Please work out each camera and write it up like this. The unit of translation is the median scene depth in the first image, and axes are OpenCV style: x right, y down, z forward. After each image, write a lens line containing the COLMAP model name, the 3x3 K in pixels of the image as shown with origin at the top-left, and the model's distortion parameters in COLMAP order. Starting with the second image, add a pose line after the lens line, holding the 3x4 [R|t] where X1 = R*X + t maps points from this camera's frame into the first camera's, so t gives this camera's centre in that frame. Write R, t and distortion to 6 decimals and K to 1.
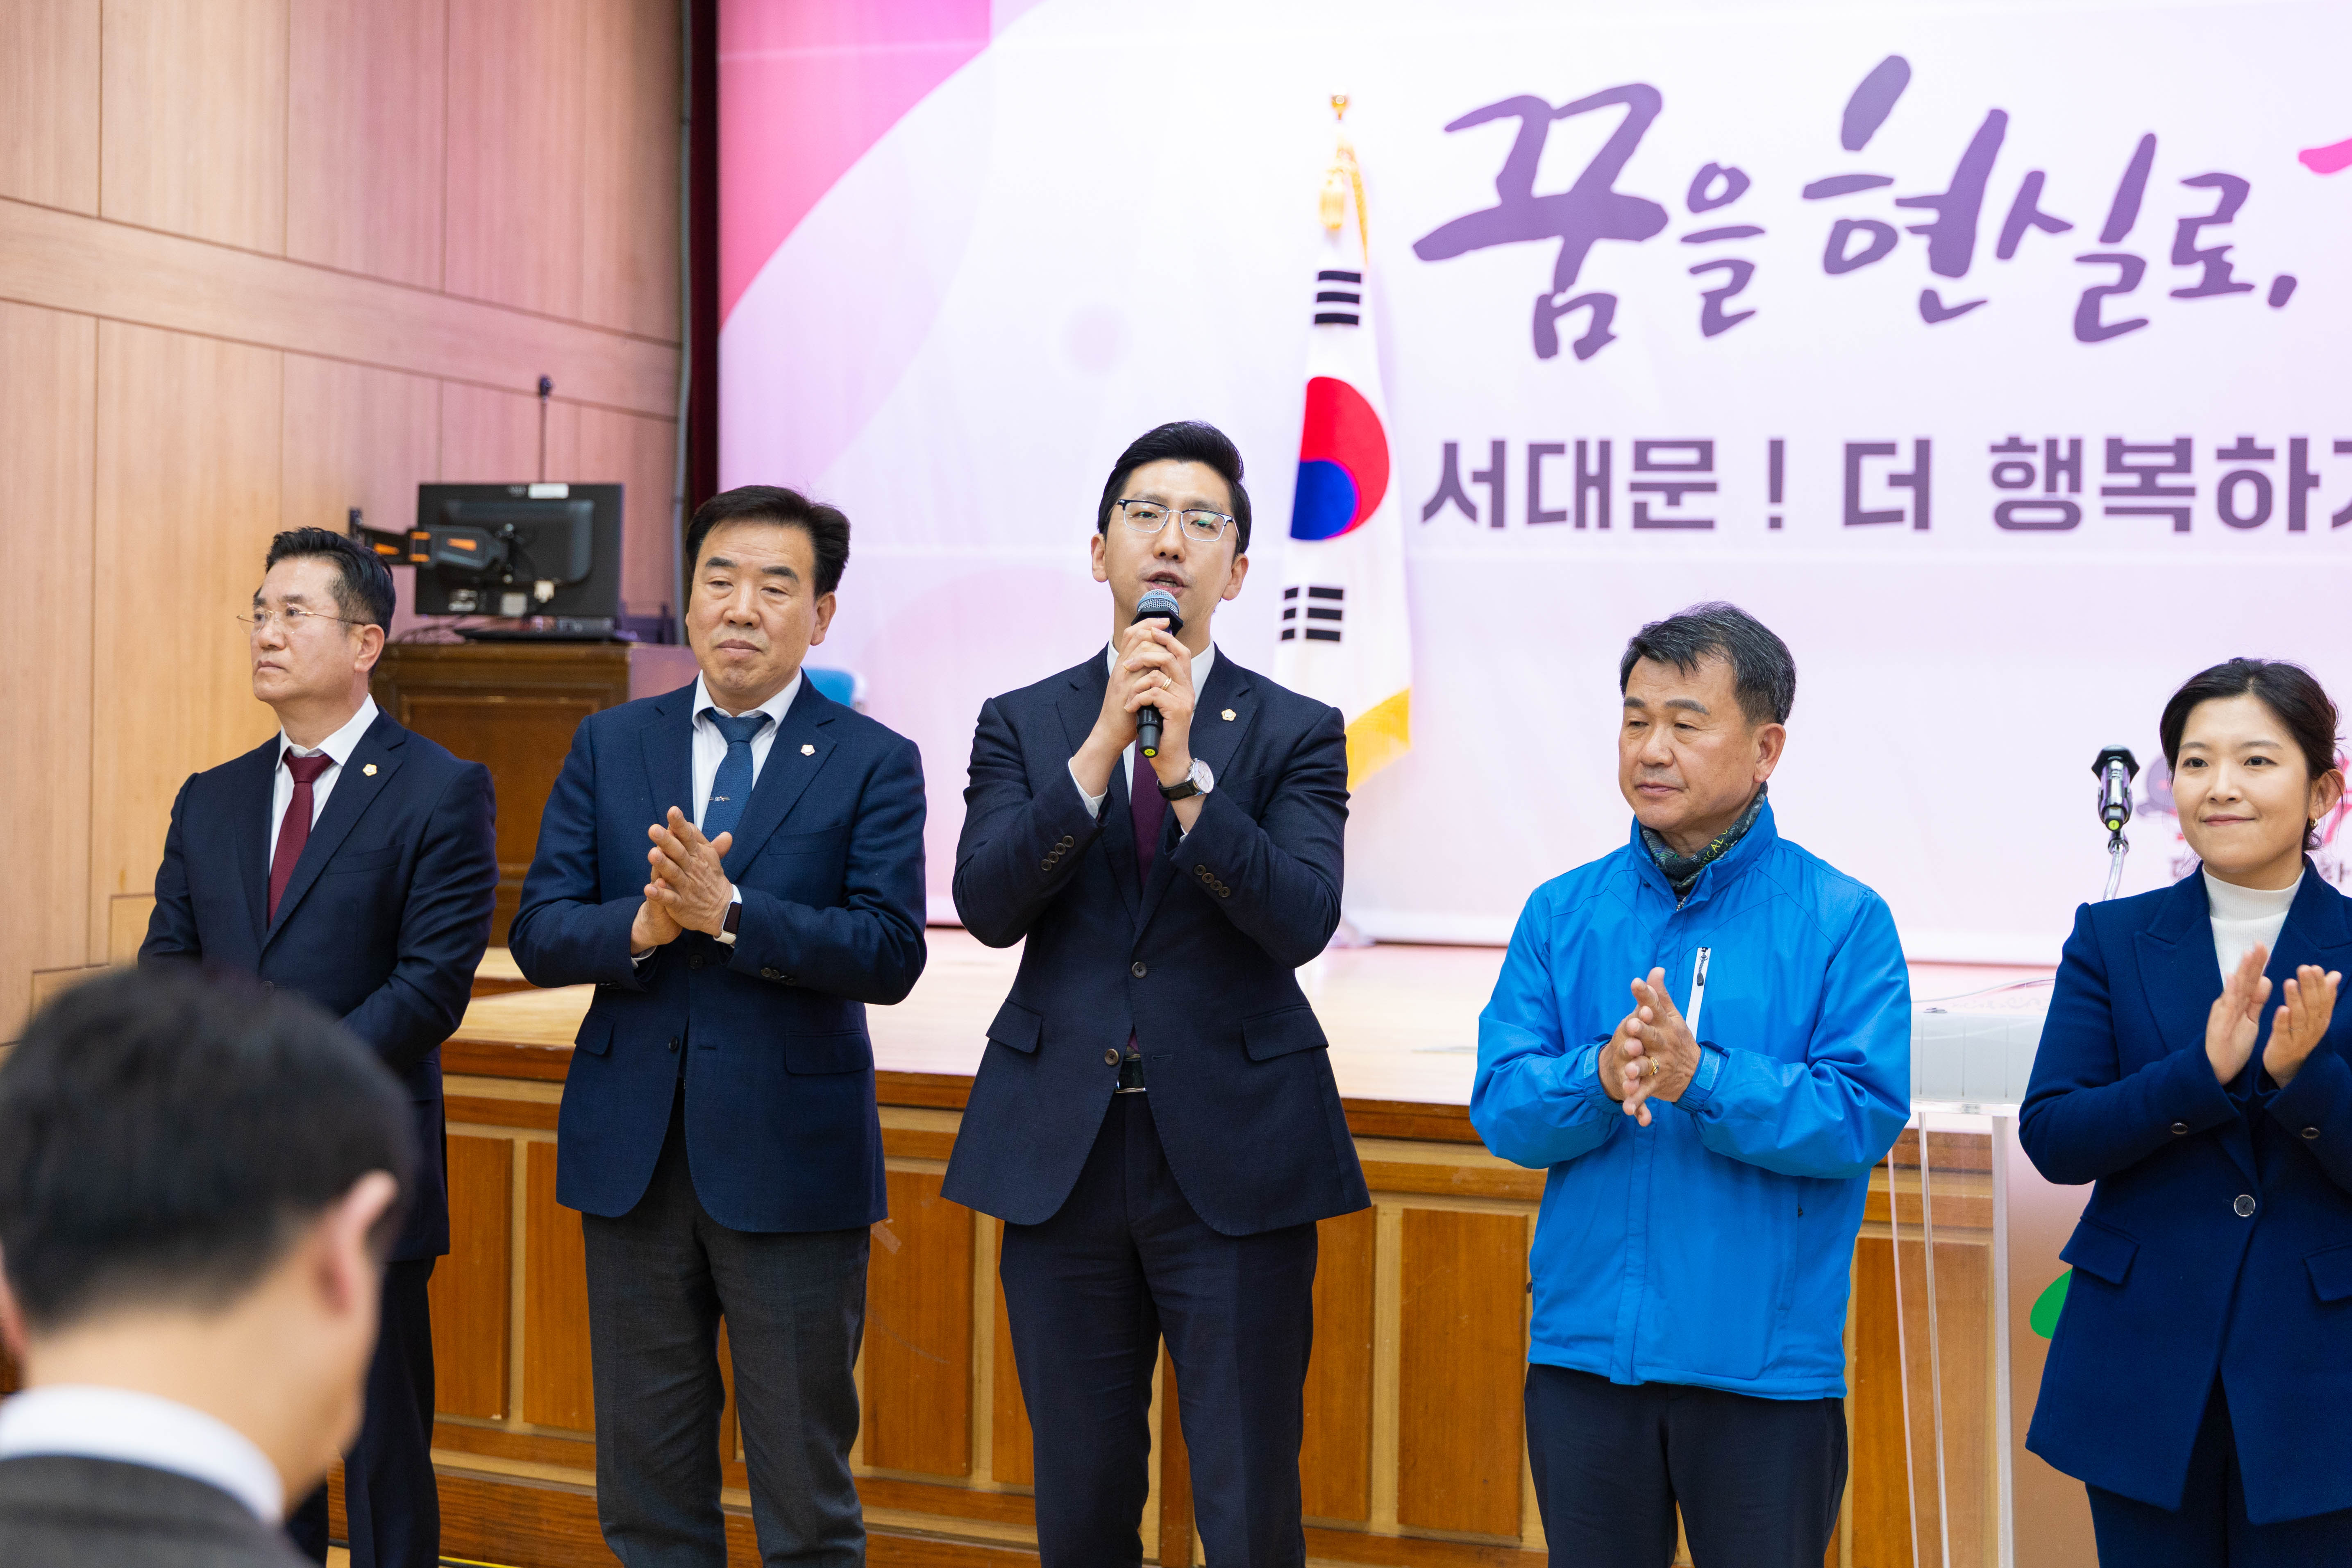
lens RADIAL K [[4163.8, 0, 1113.5], [0, 4163.8, 750.7], [0, 0, 1]] dist [-0.029539, 0.147057]
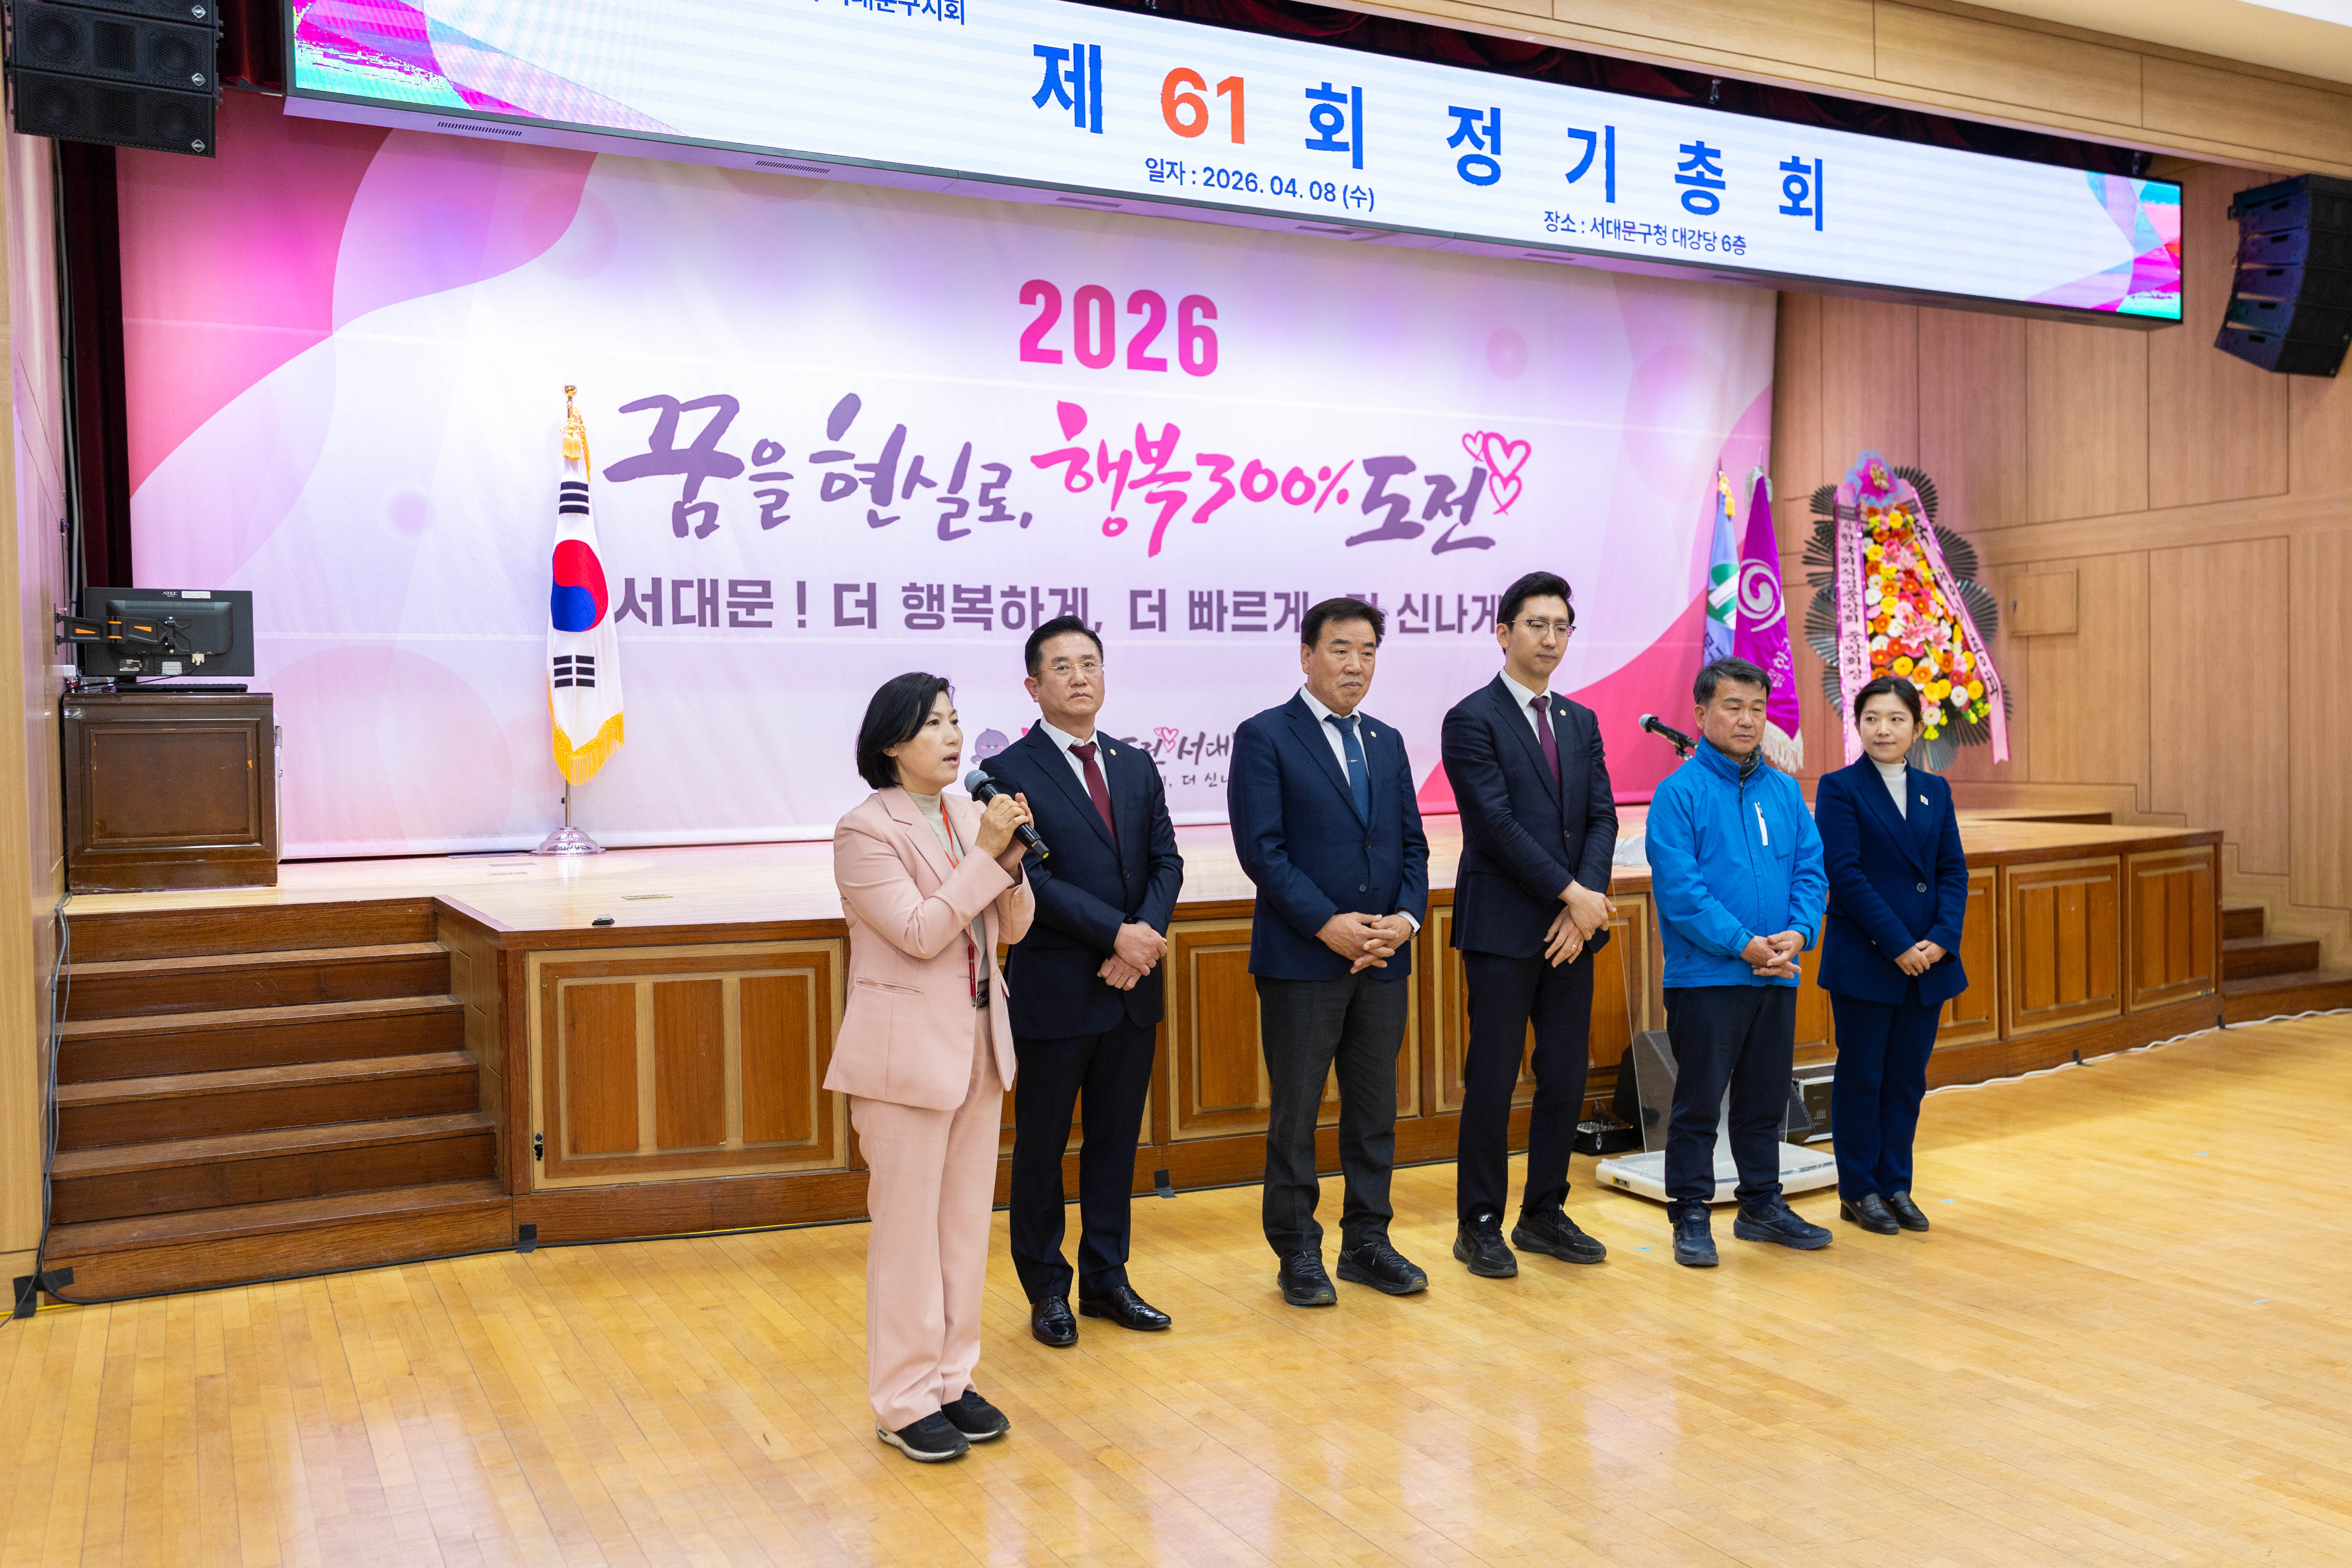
lens RADIAL K [[1988.6, 0, 1212.0], [0, 1988.6, 773.2], [0, 0, 1]] dist [-0.002437, 0.013769]
pose [[0.681840, -0.044652, 0.730137, -0.416556], [0.032339, 0.998999, 0.030895, -0.006359], [-0.730786, 0.002546, 0.682602, 0.210364]]
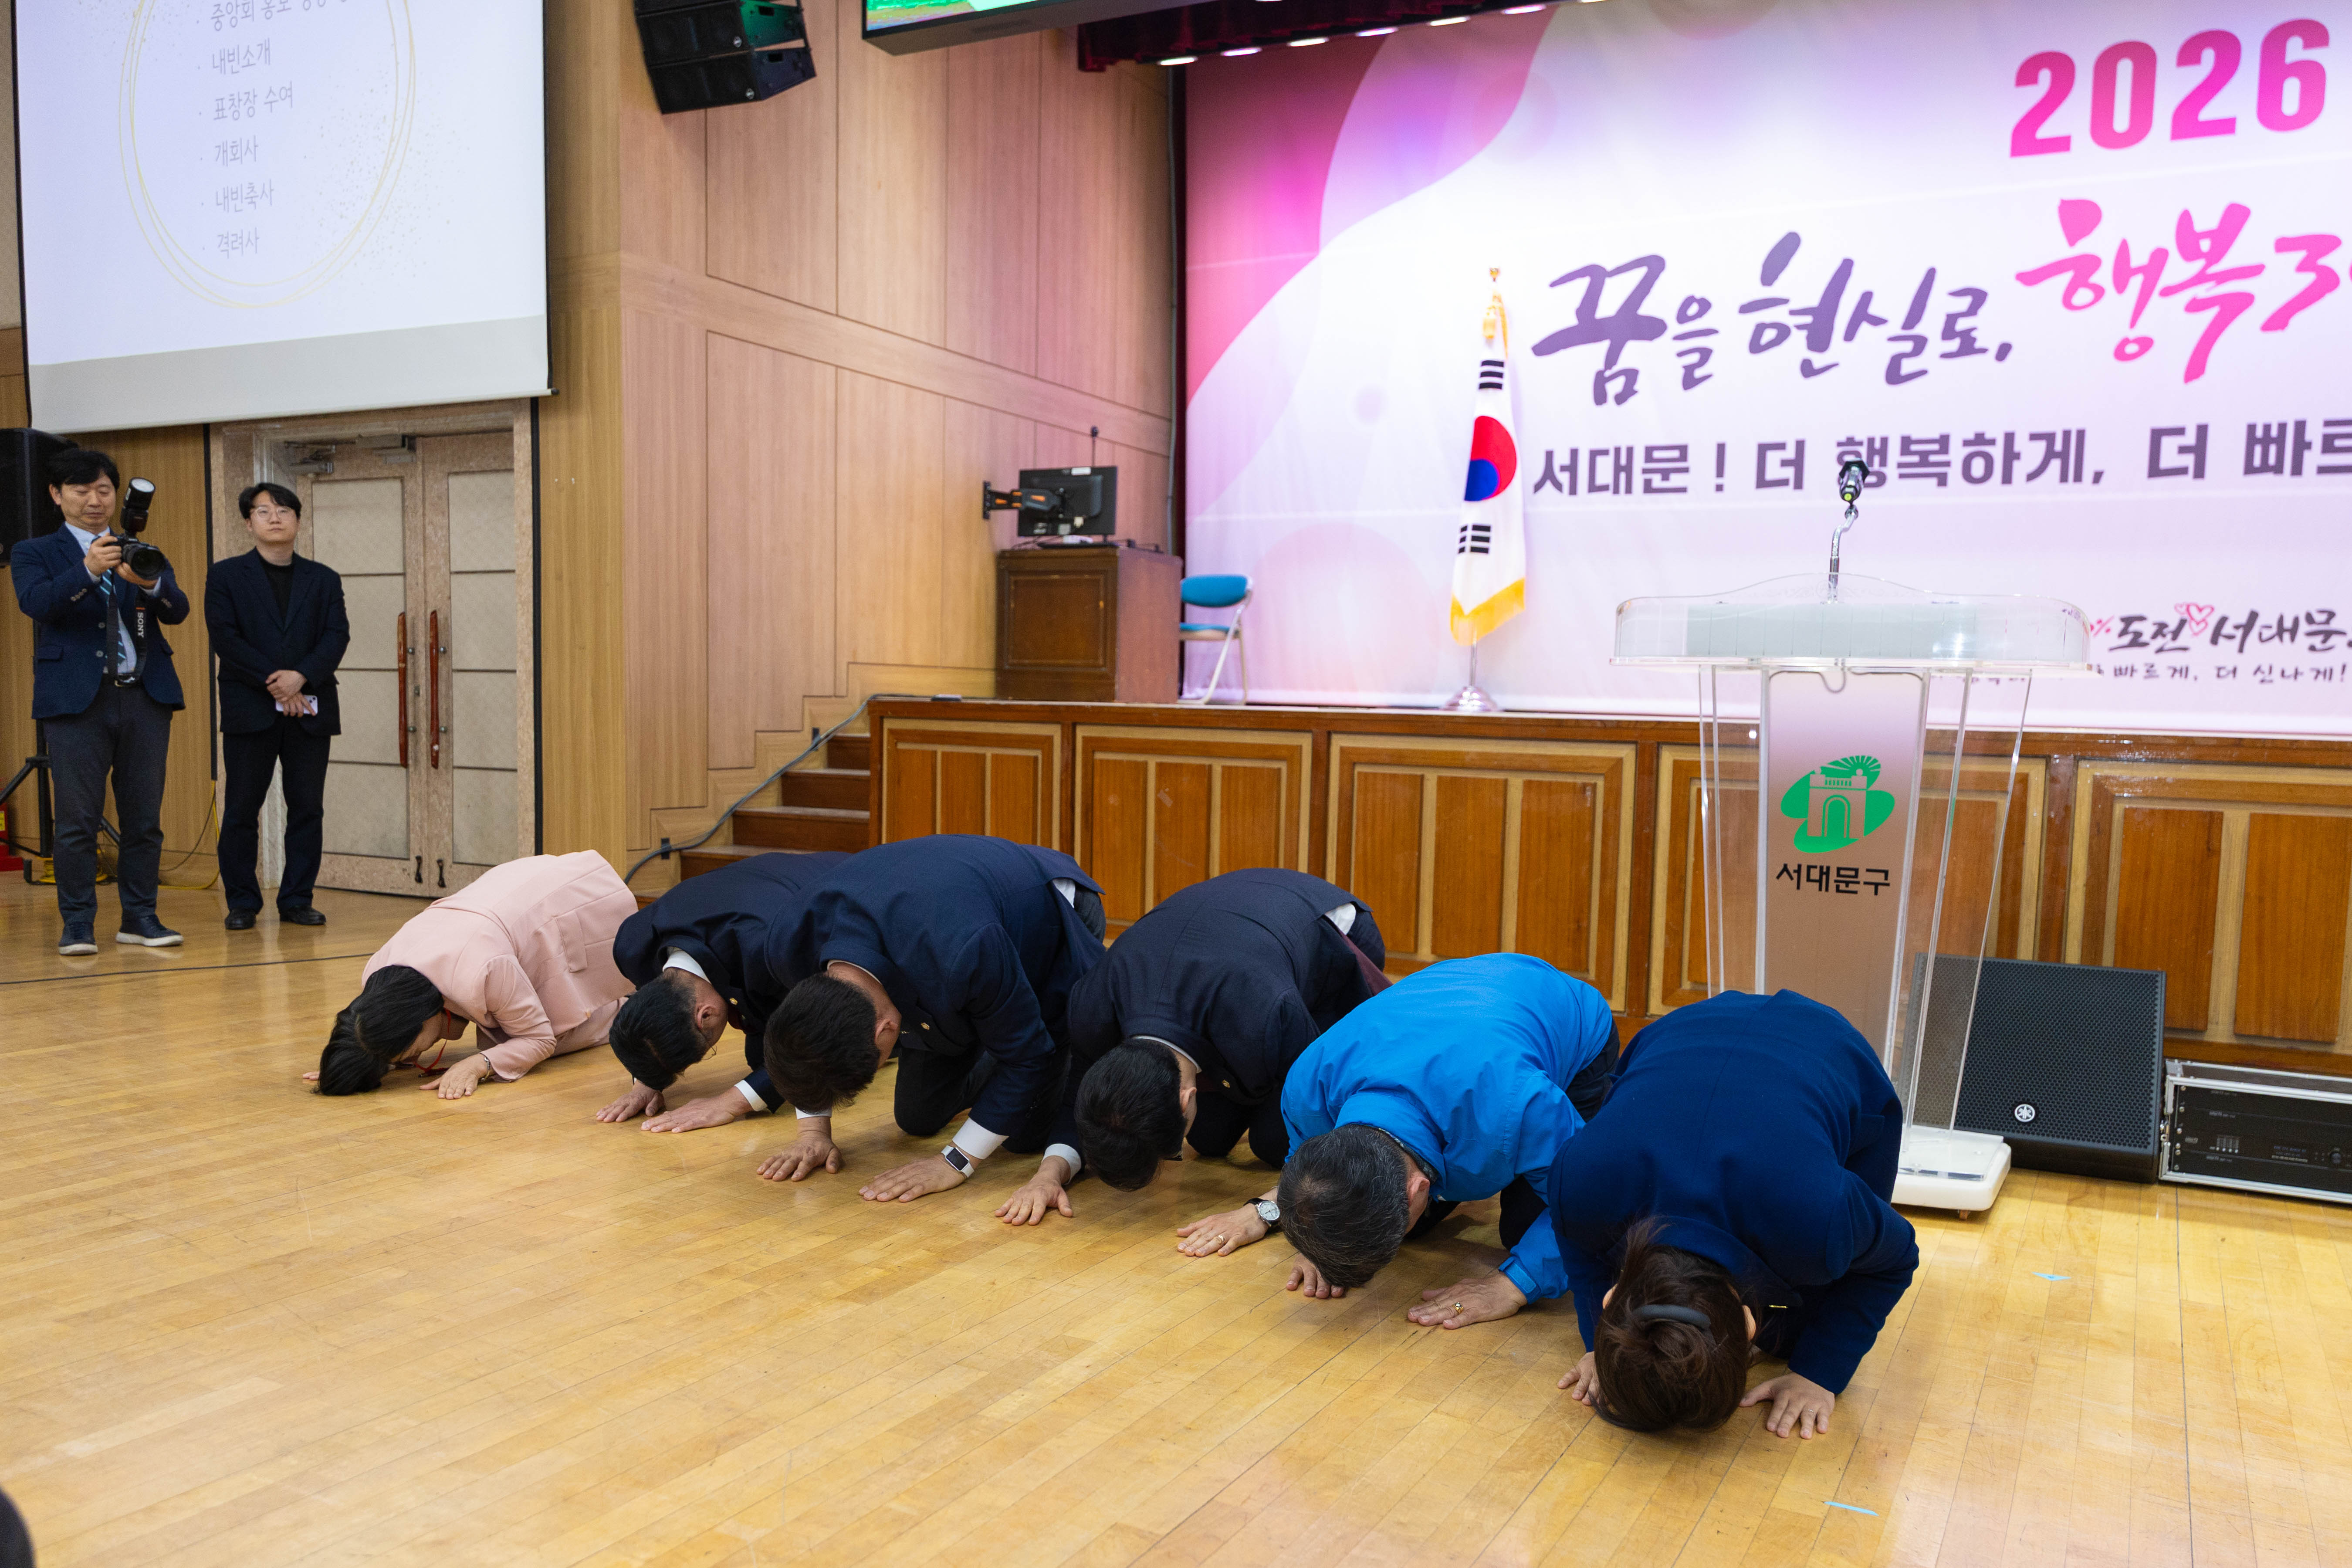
lens RADIAL K [[1800.8, 0, 1206.4], [0, 1800.8, 865.8], [0, 0, 1]] dist [-0.017760, 0.012890]
pose [[0.988924, 0.021235, -0.146896, 0.052937], [-0.009103, 0.996527, 0.082776, 0.052875], [0.148143, -0.080522, 0.985682, 0.144937]]
